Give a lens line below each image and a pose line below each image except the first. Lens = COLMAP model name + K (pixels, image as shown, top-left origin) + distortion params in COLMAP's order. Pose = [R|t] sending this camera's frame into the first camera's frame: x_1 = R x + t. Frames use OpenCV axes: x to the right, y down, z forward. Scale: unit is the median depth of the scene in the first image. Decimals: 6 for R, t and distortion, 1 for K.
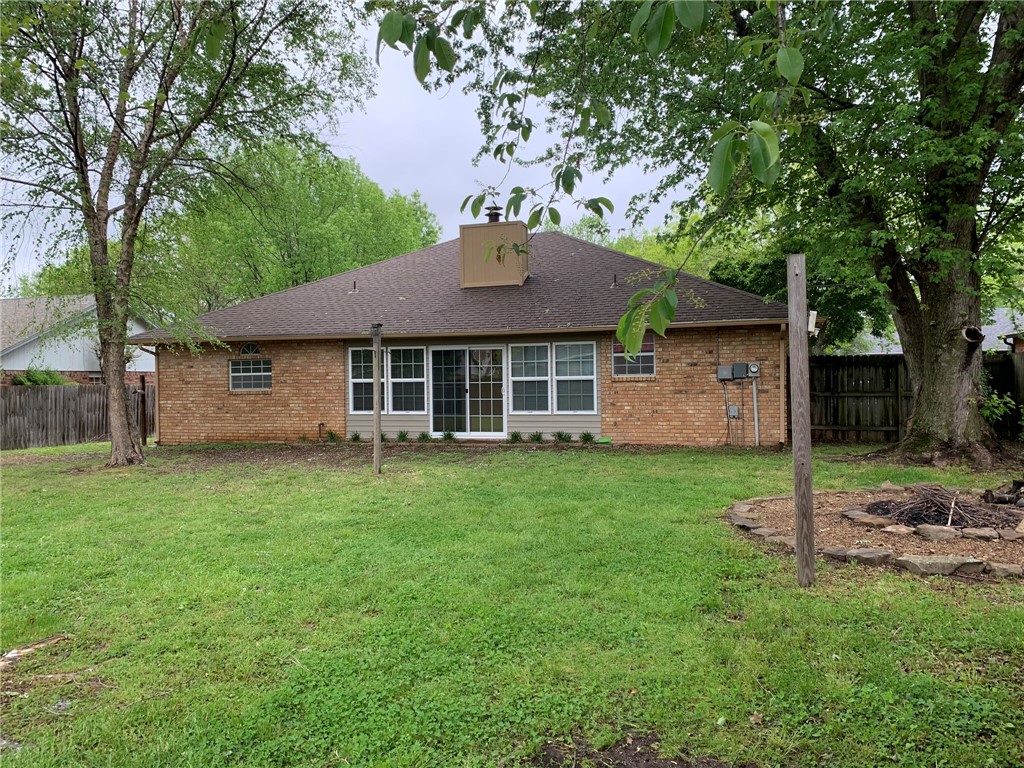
lens RADIAL K [[779.5, 0, 511.7], [0, 779.5, 384.6], [0, 0, 1]] dist [0.045346, -0.048365]
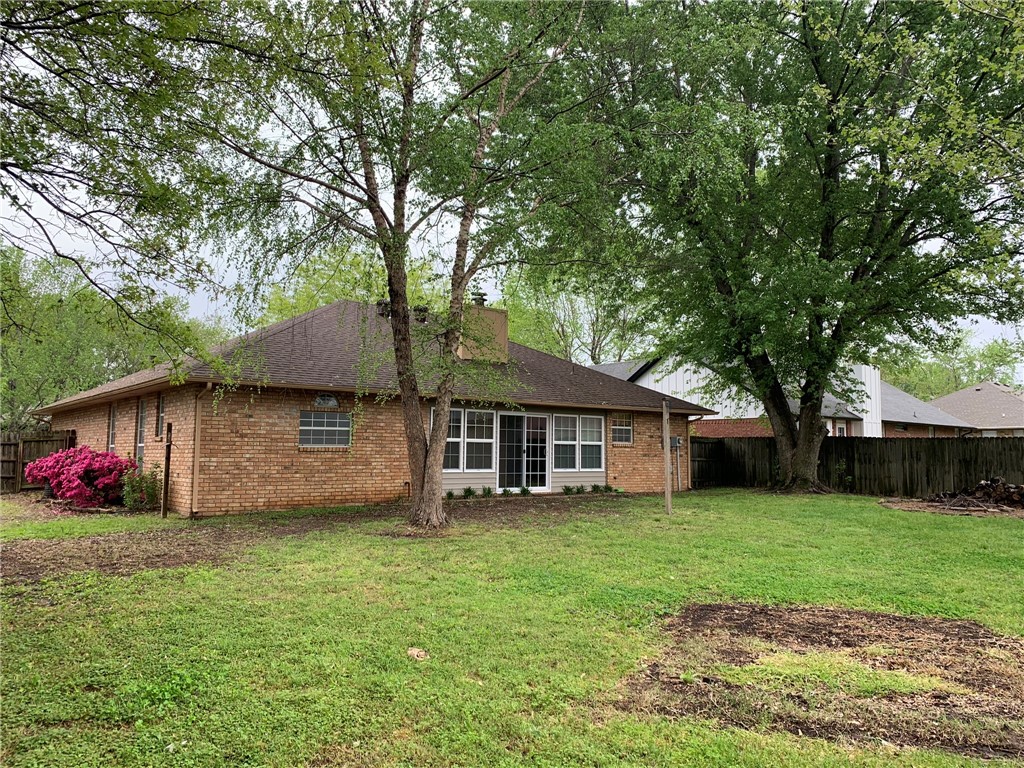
lens RADIAL K [[779.5, 0, 511.3], [0, 779.5, 382.6], [0, 0, 1]] dist [0.045346, -0.048365]
pose [[0.551478, 0.088995, 0.829428, -1.027958], [-0.020684, 0.995446, -0.093056, 0.014017], [-0.833933, 0.034163, 0.550808, 0.362797]]
